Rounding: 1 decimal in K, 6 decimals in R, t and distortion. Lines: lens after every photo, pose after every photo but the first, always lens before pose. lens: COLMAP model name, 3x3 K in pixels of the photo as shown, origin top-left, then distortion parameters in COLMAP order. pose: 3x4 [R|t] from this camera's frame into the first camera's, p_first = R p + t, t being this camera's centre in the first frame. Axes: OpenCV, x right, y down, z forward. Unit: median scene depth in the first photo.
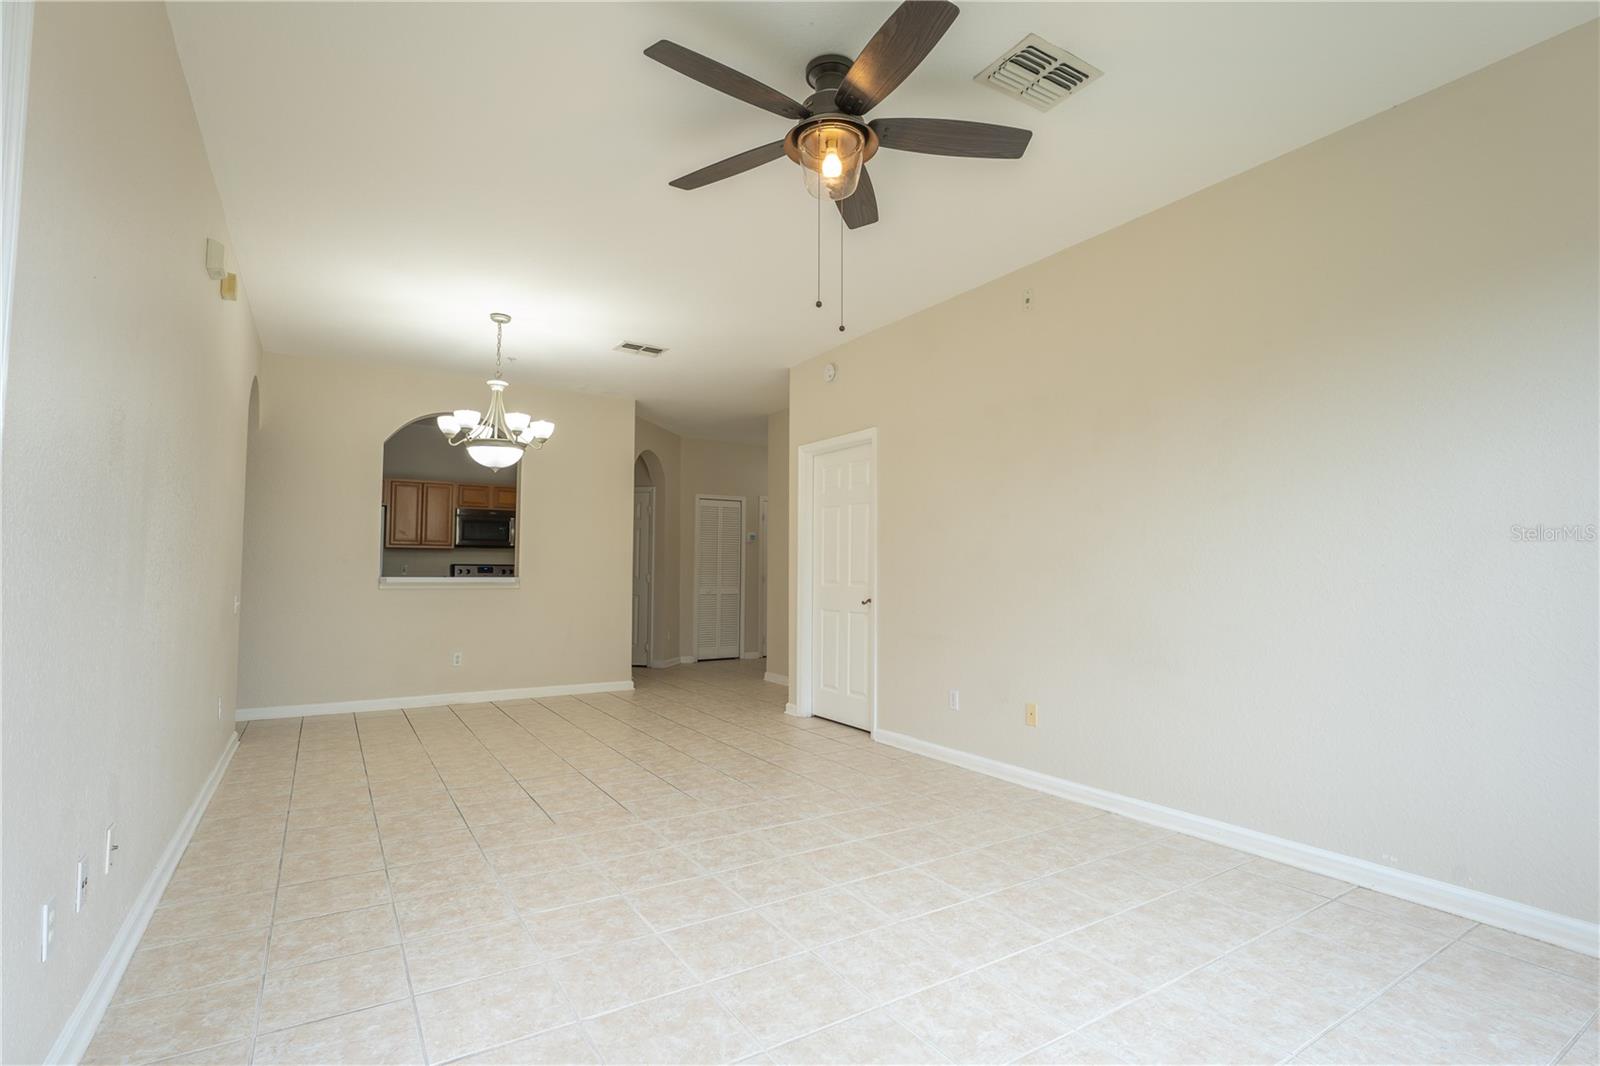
lens RADIAL K [[759.0, 0, 800.0], [0, 759.0, 533.0], [0, 0, 1]] dist [-0.010189, -0.000271]
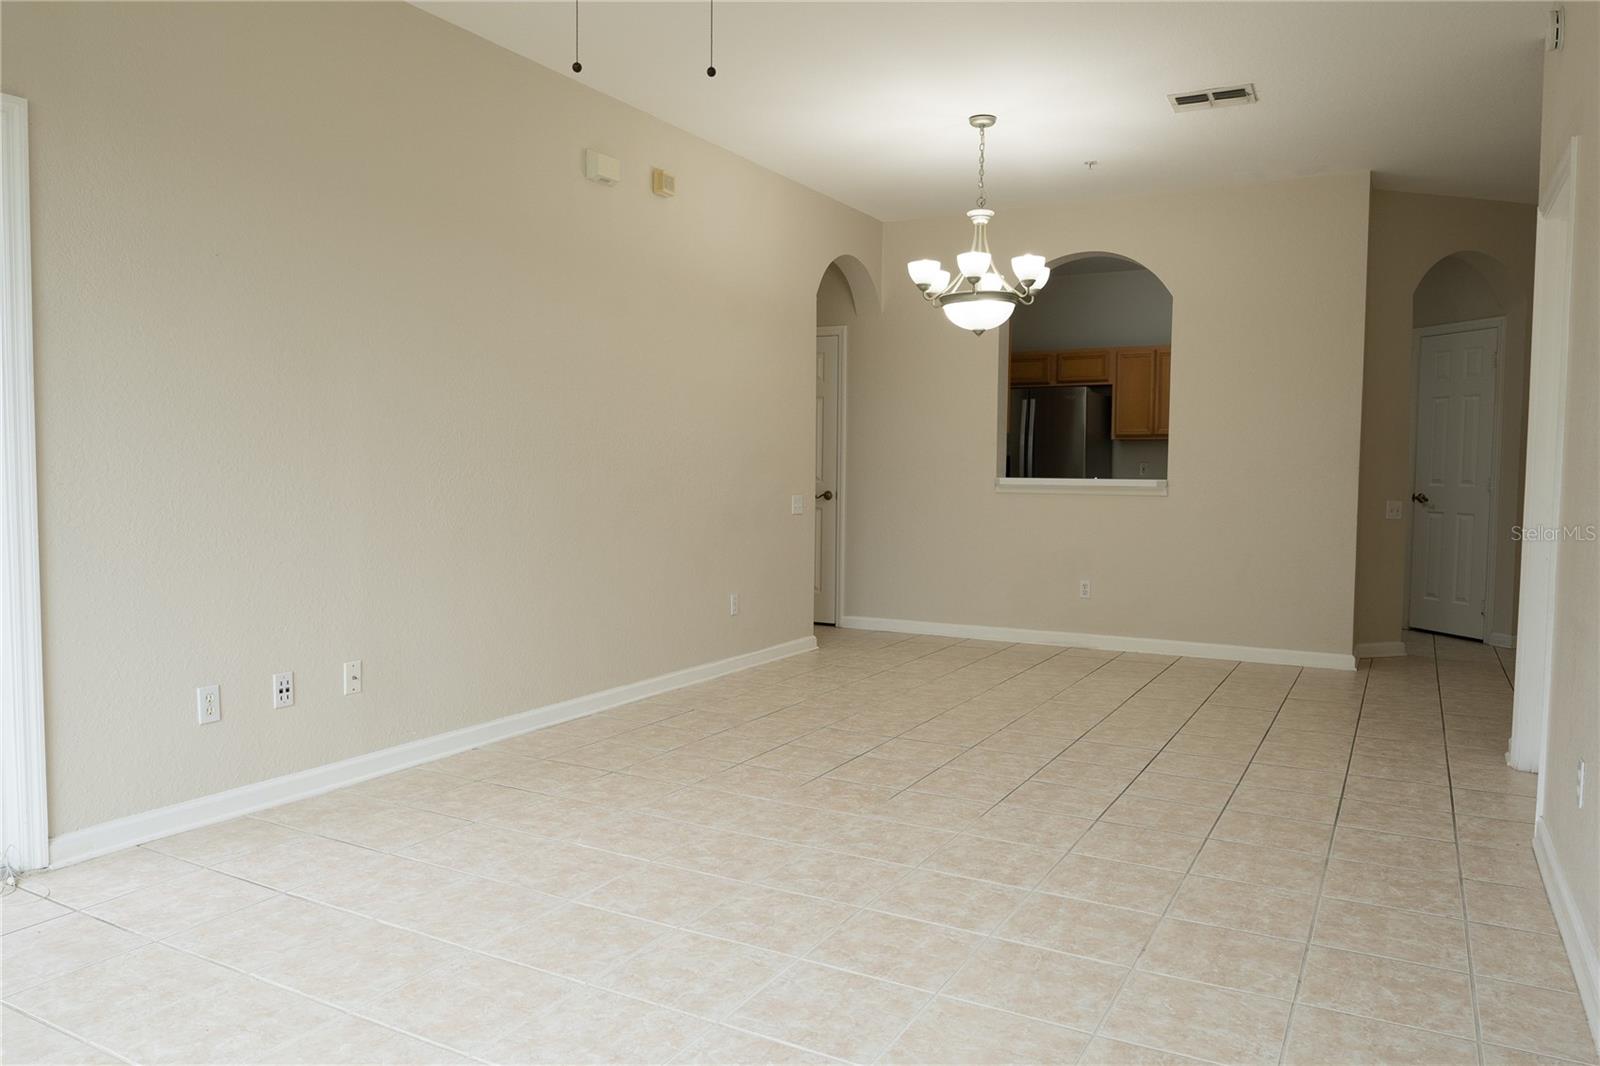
lens RADIAL K [[1097.1, 0, 800.0], [0, 1097.1, 533.0], [0, 0, 1]] dist [-0.012229, -0.002794]
pose [[0.482745, 0.051941, -0.874219, 0.712505], [0.040390, 0.995857, 0.081471, 0.026246], [0.874829, -0.074639, 0.478647, 0.493912]]
